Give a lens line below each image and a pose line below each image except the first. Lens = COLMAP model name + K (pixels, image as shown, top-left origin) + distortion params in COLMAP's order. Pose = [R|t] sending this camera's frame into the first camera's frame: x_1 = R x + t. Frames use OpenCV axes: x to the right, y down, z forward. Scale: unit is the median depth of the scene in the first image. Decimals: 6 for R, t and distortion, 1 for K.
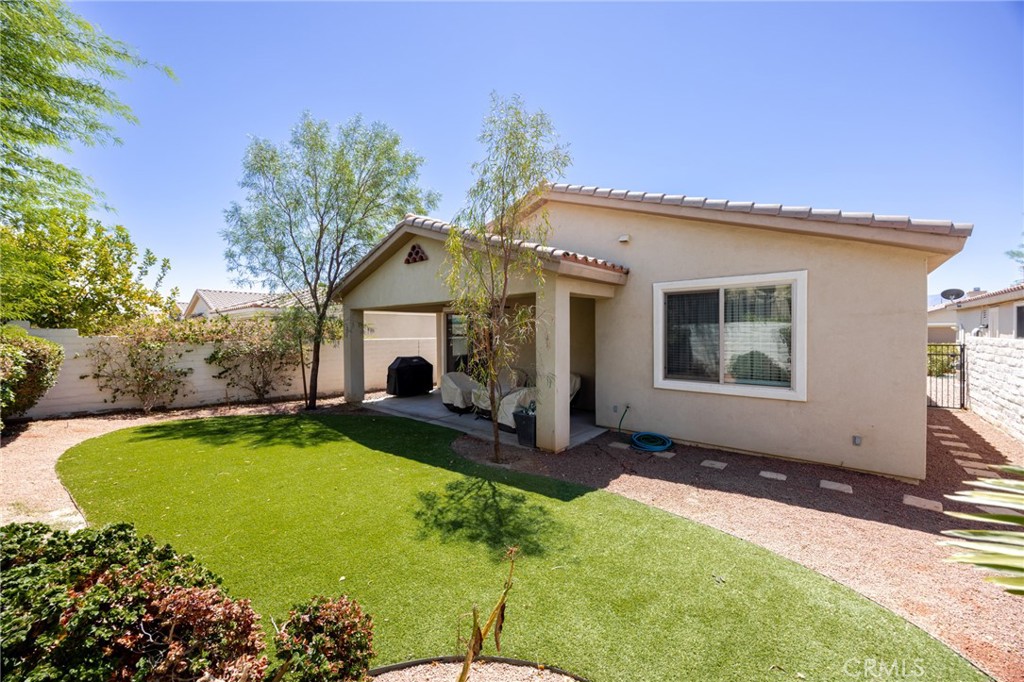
lens RADIAL K [[388.3, 0, 511.3], [0, 388.3, 336.8], [0, 0, 1]] dist [-0.001732, 0.000104]
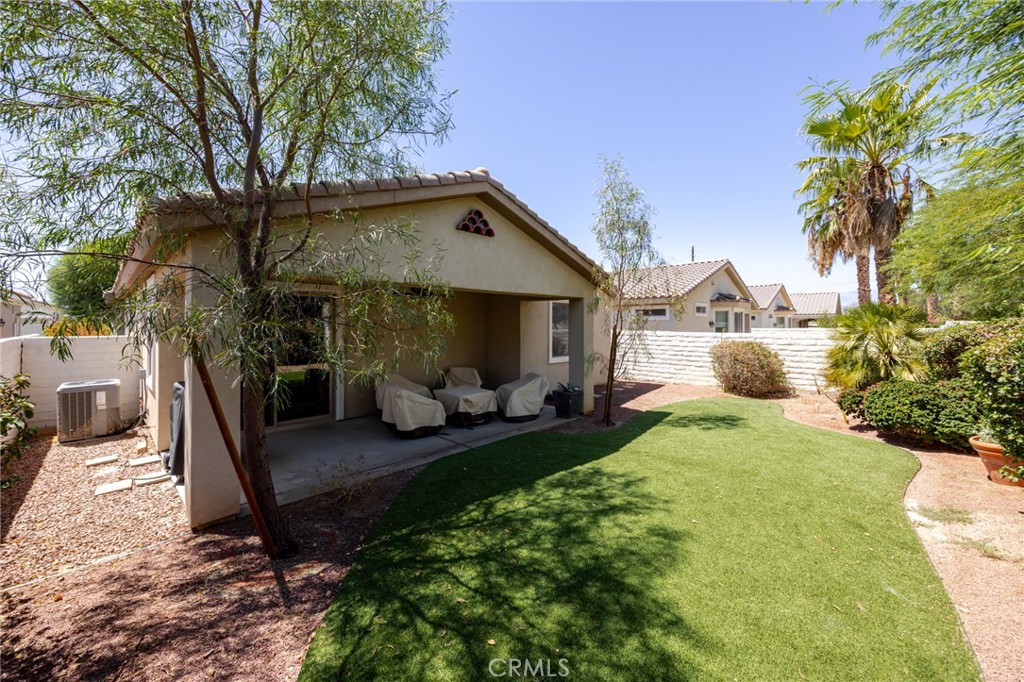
lens RADIAL K [[388.3, 0, 511.3], [0, 388.3, 336.8], [0, 0, 1]] dist [-0.001732, 0.000104]
pose [[0.046790, -0.030785, 0.998430, -1.440716], [0.007350, 0.999509, 0.030474, -0.028150], [-0.998878, 0.005912, 0.046993, 1.322944]]
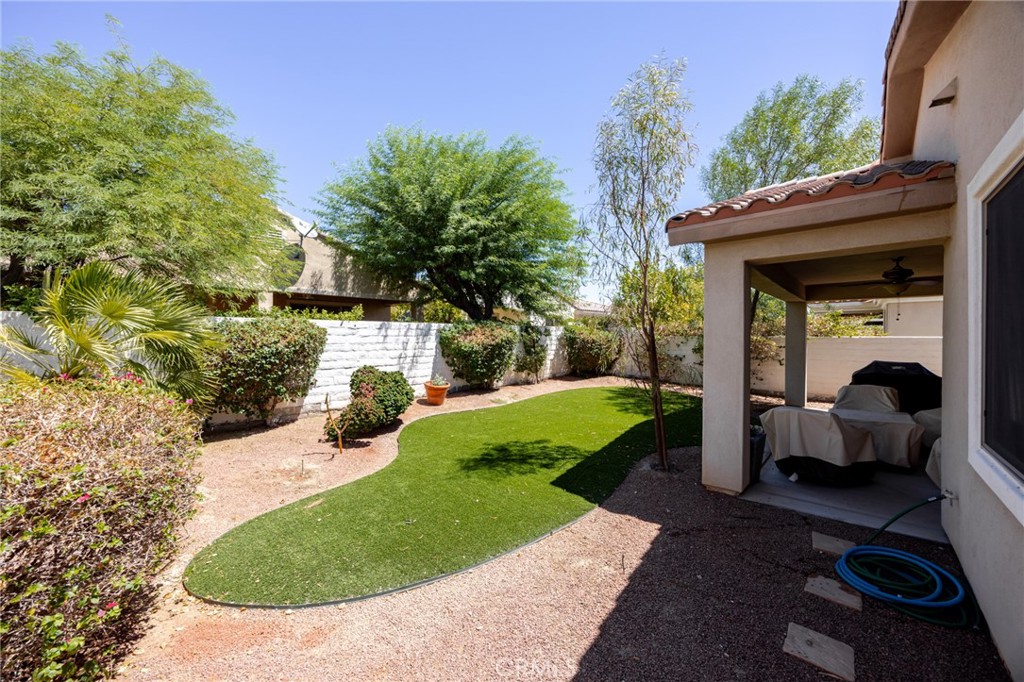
lens RADIAL K [[393.1, 0, 511.9], [0, 393.1, 336.3], [0, 0, 1]] dist [-0.001271, -0.000065]
pose [[-0.017691, 0.007250, -0.999817, 0.919364], [-0.011392, 0.999907, 0.007453, 0.017120], [0.999779, 0.011522, -0.017606, 0.697693]]
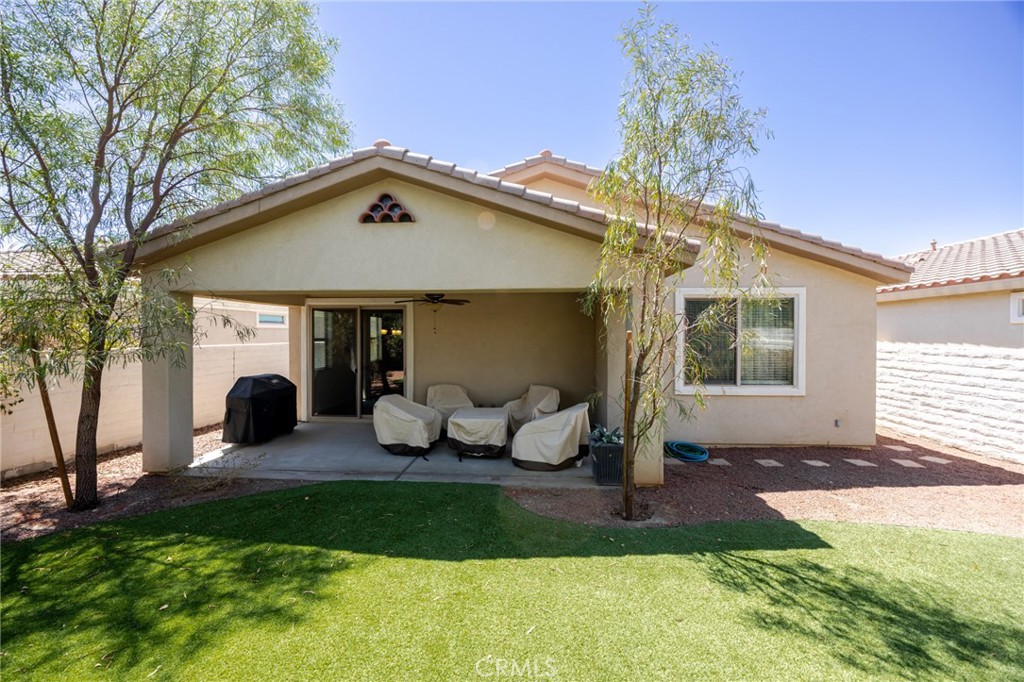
lens RADIAL K [[388.3, 0, 511.3], [0, 388.3, 336.8], [0, 0, 1]] dist [-0.001732, 0.000104]
pose [[0.791296, 0.000766, 0.611433, -0.680847], [0.002309, 0.999988, -0.004240, -0.013201], [-0.611429, 0.004767, 0.791285, 0.586941]]
